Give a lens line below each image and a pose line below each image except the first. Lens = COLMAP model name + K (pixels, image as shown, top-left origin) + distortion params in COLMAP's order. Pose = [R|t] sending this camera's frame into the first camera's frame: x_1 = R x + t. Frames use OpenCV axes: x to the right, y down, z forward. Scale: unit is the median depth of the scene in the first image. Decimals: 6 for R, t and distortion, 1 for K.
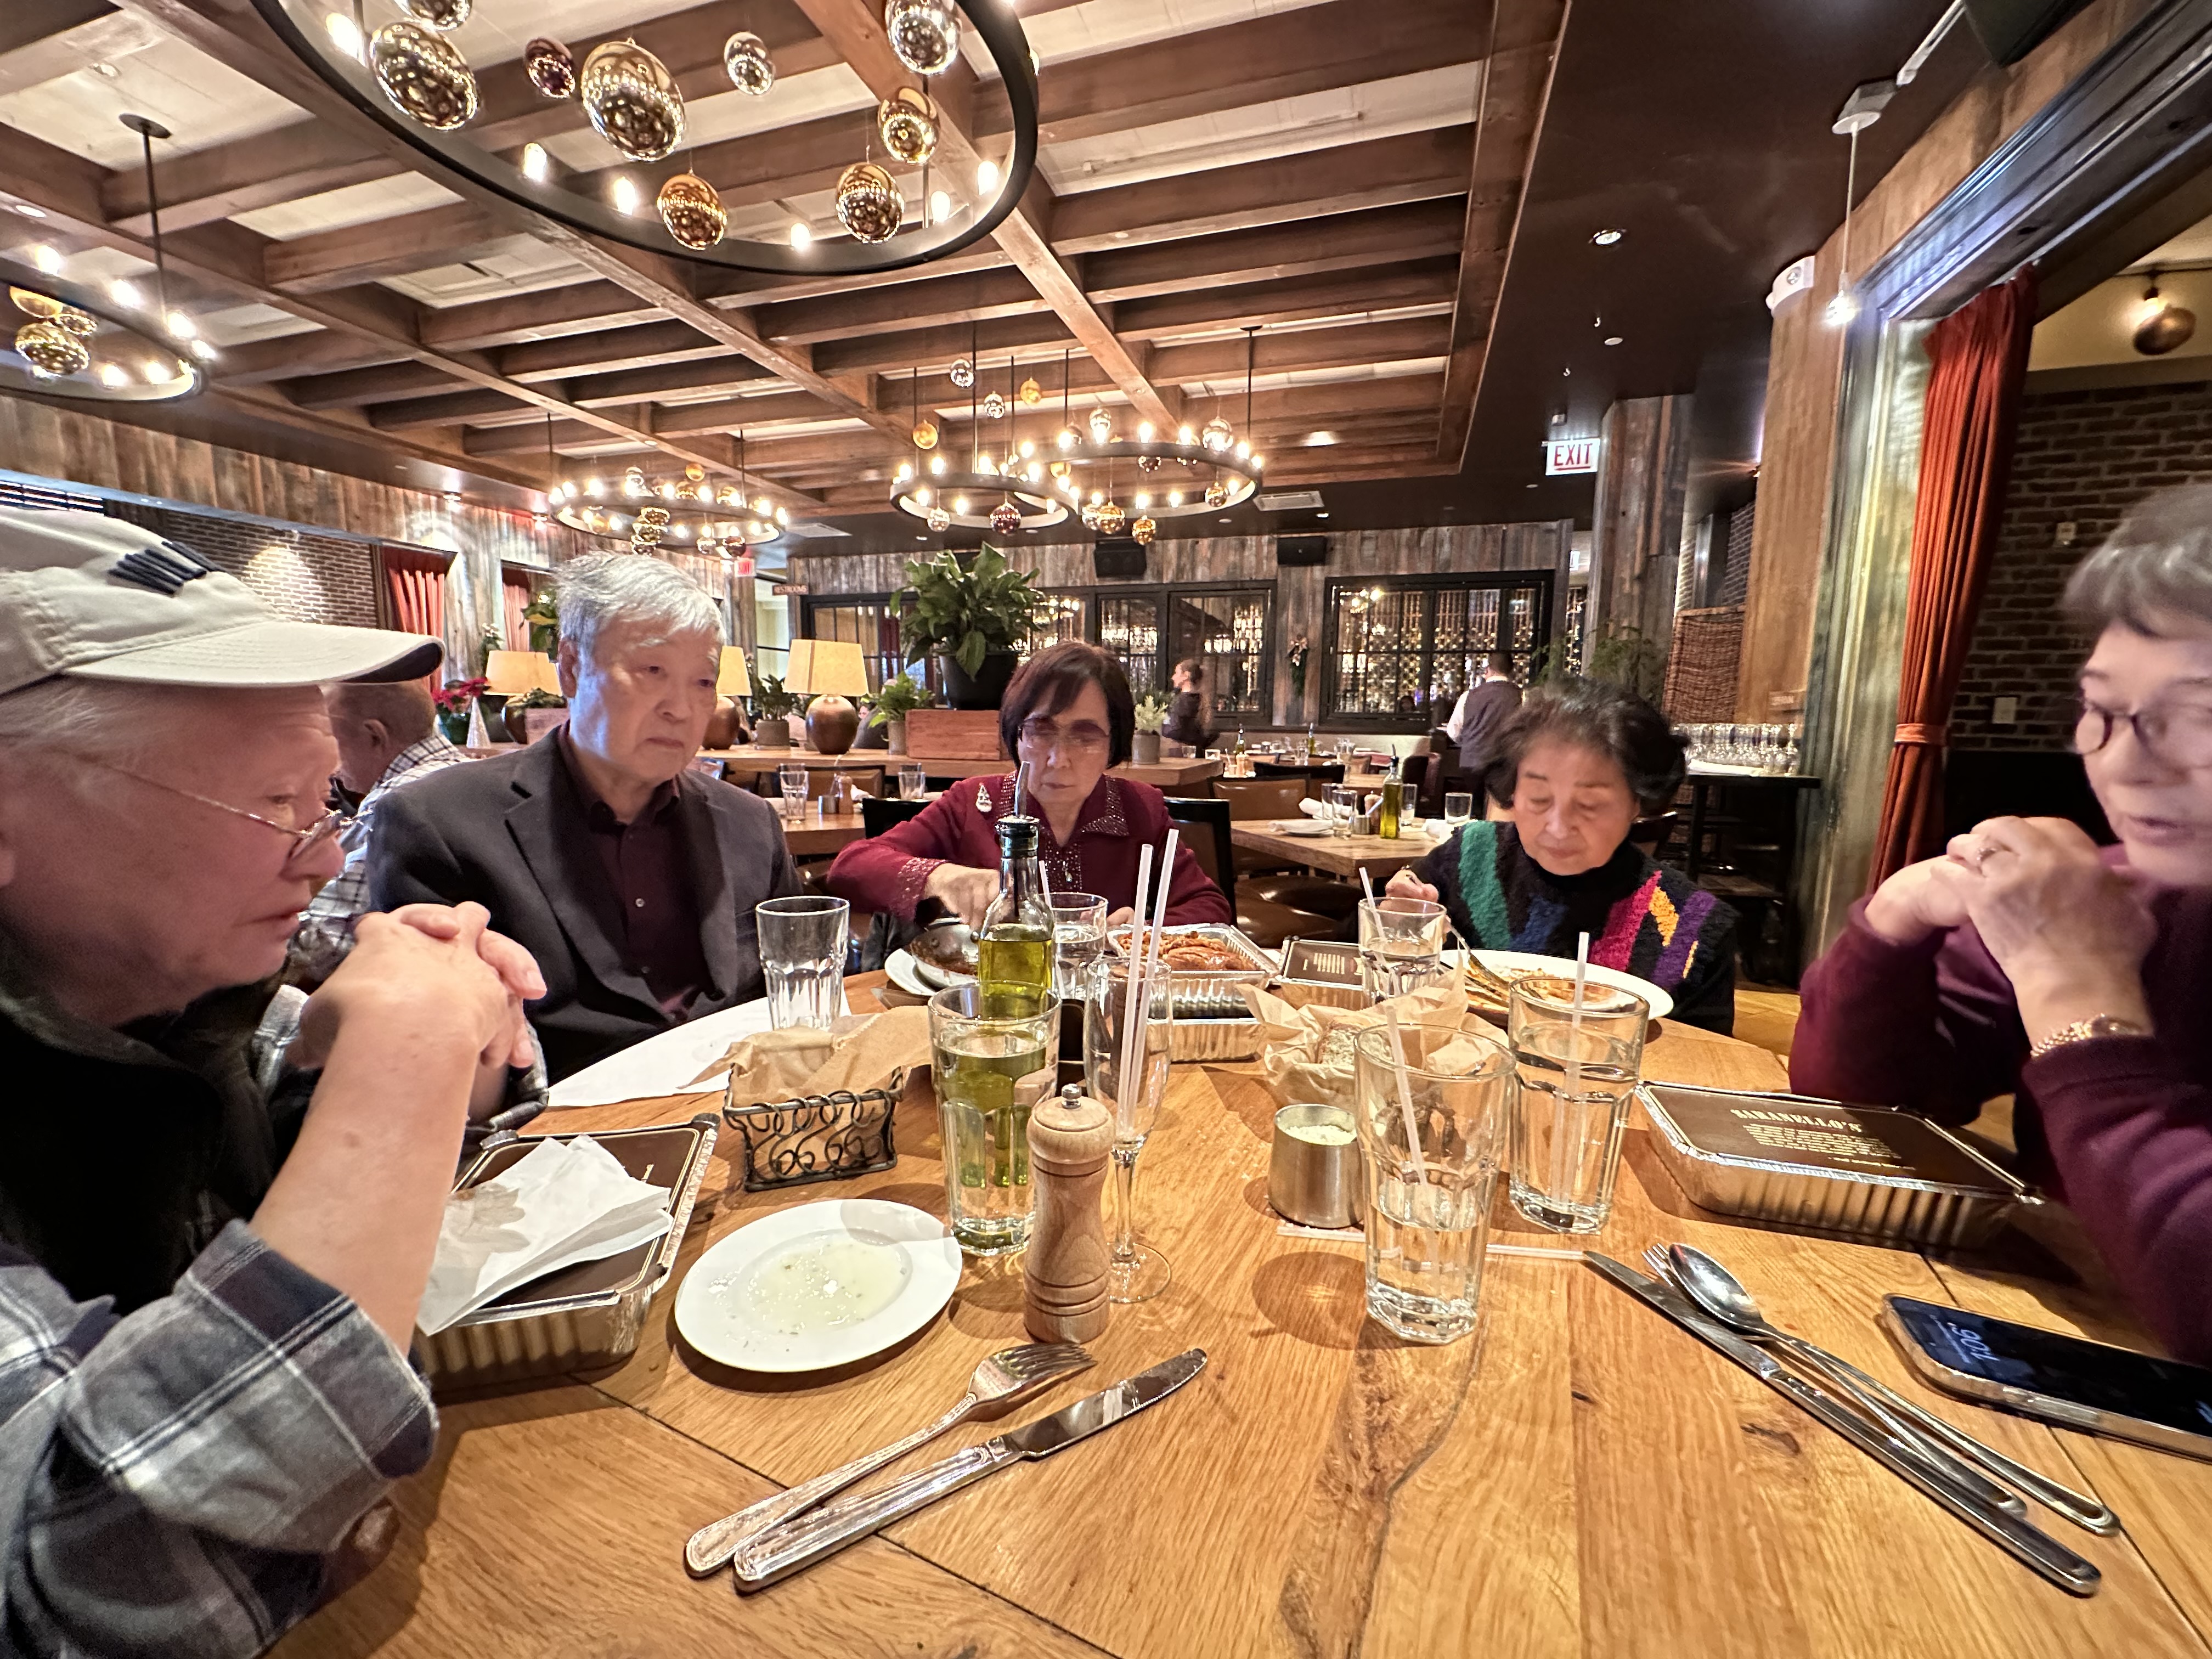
lens RADIAL K [[884.4, 0, 1106.0], [0, 884.4, 829.5], [0, 0, 1]] dist [-0.001589, -0.000266]
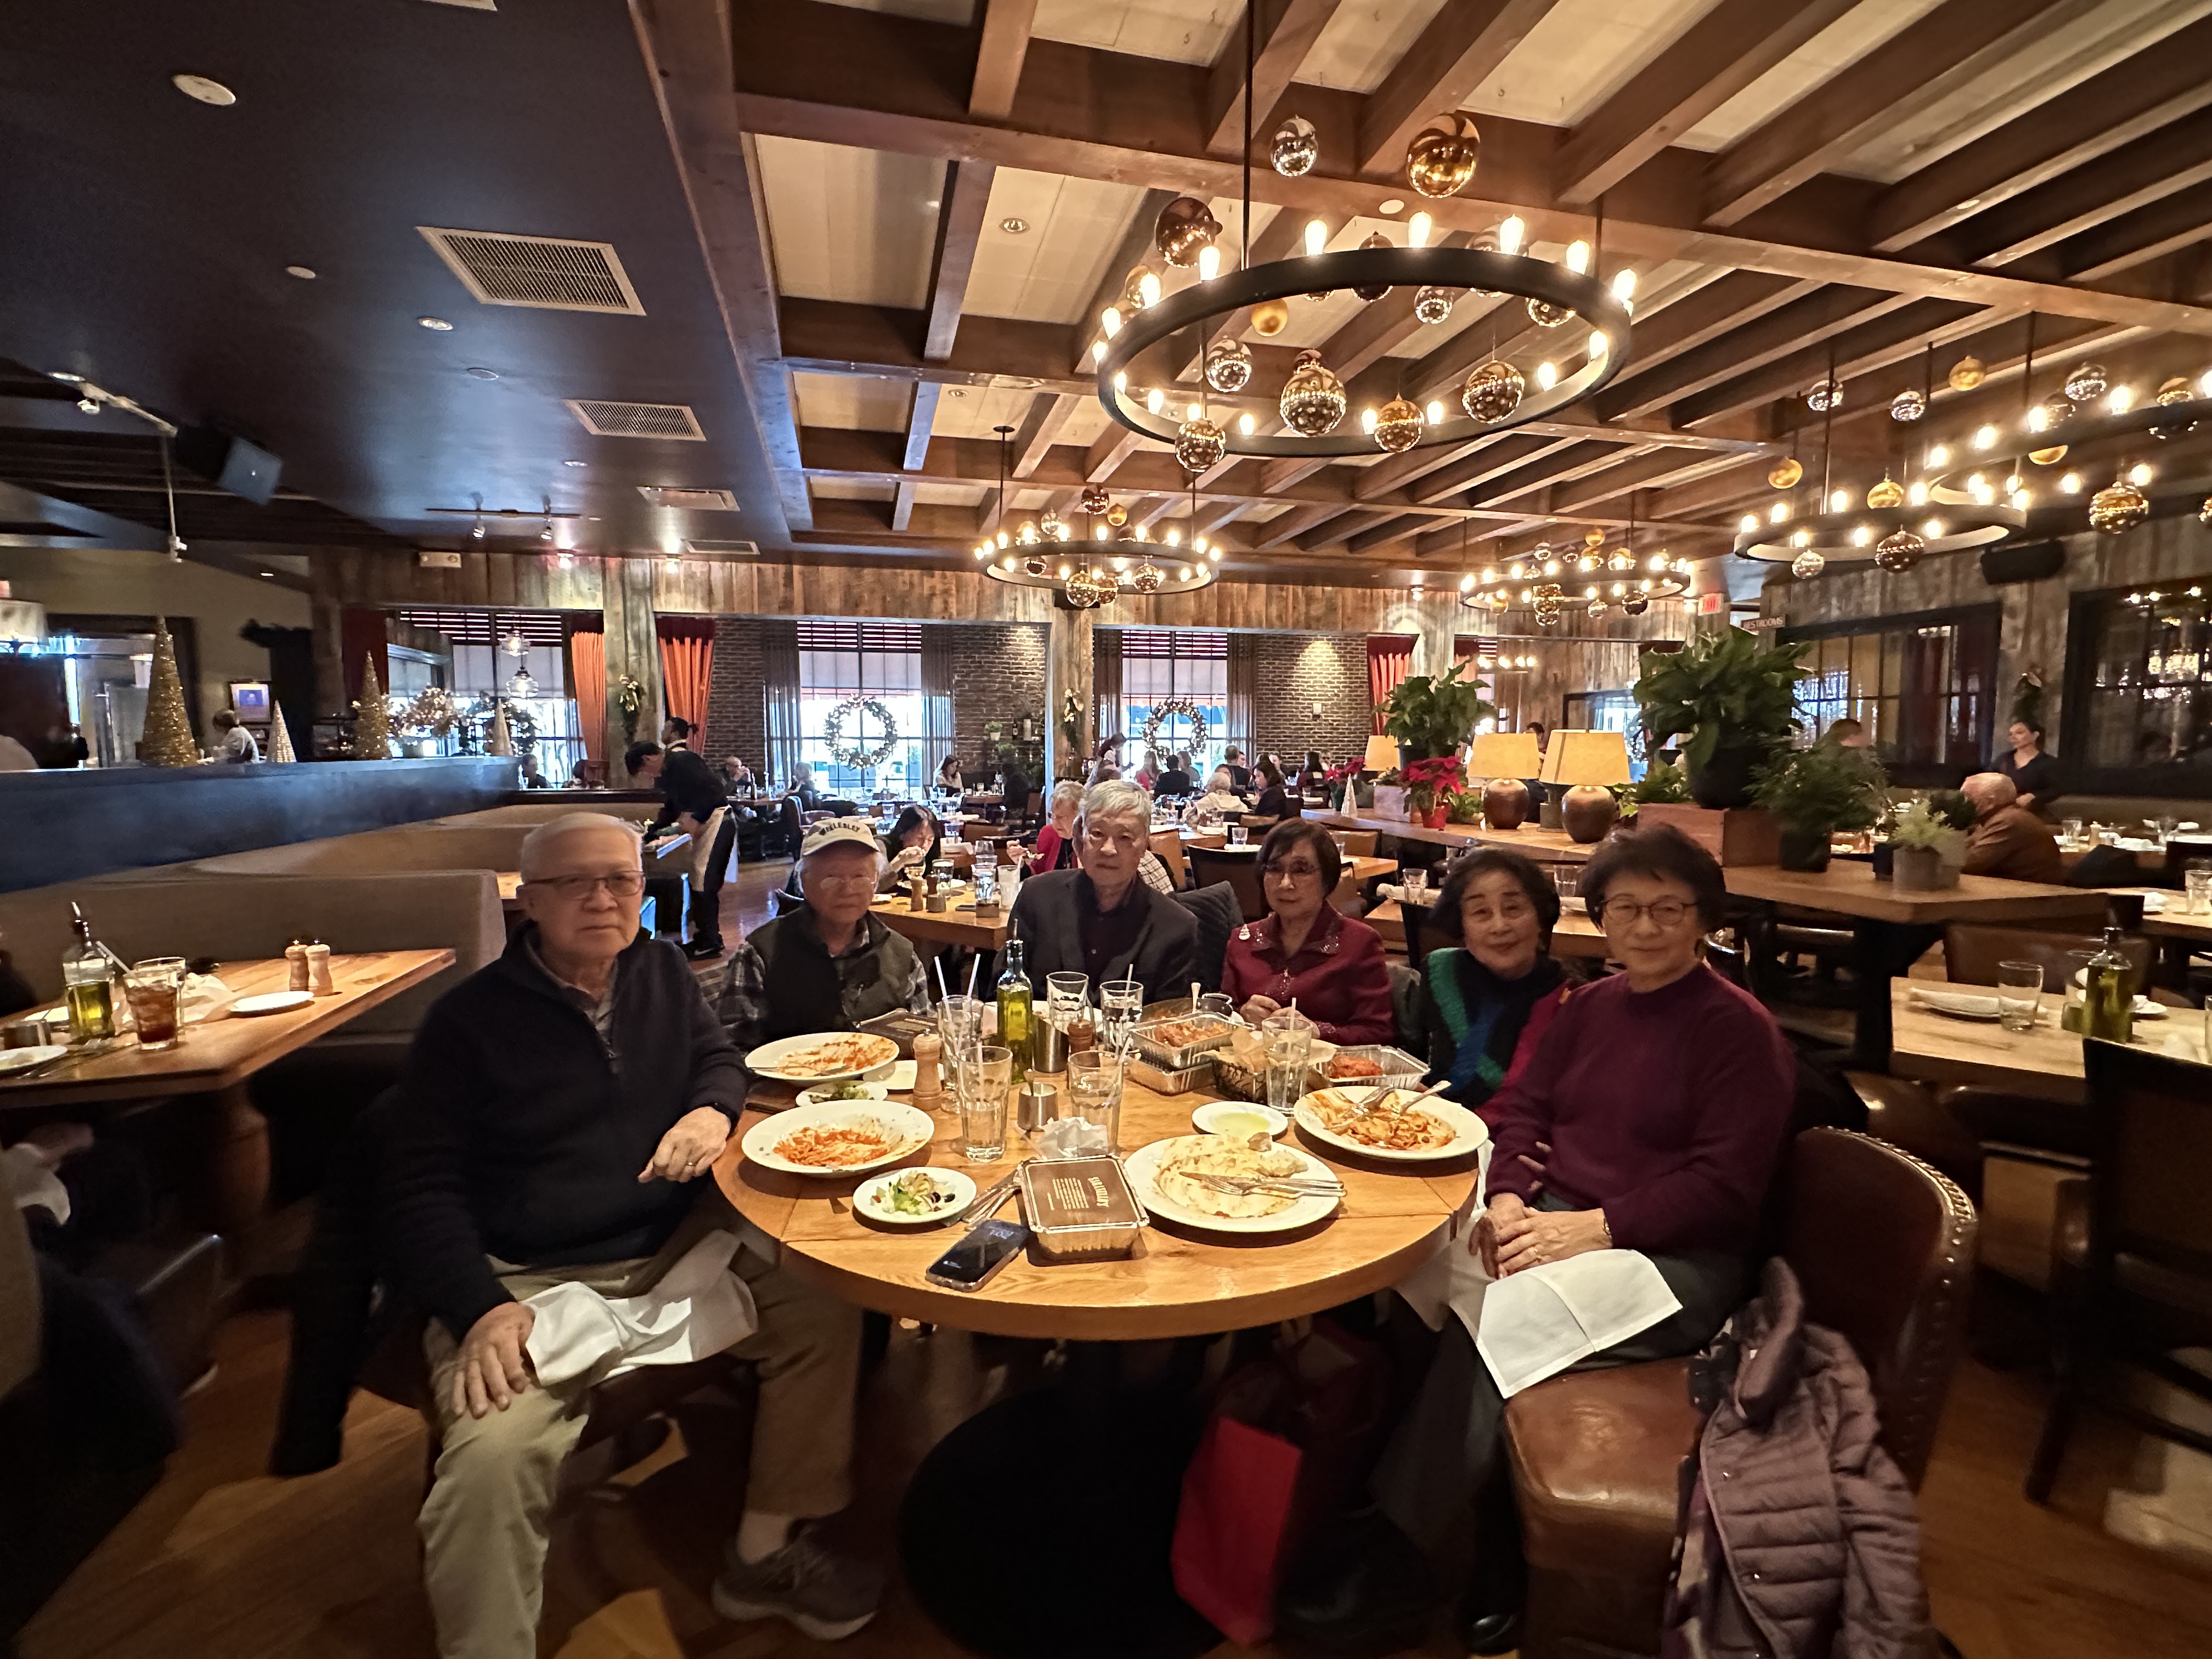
lens RADIAL K [[981.7, 0, 1106.0], [0, 981.7, 829.5], [0, 0, 1]] dist [-0.000296, 0.000040]
pose [[0.534553, 0.059846, -0.843013, 0.176225], [-0.102449, 0.994722, 0.005653, -0.027070], [0.838902, 0.083343, 0.537863, -0.022724]]
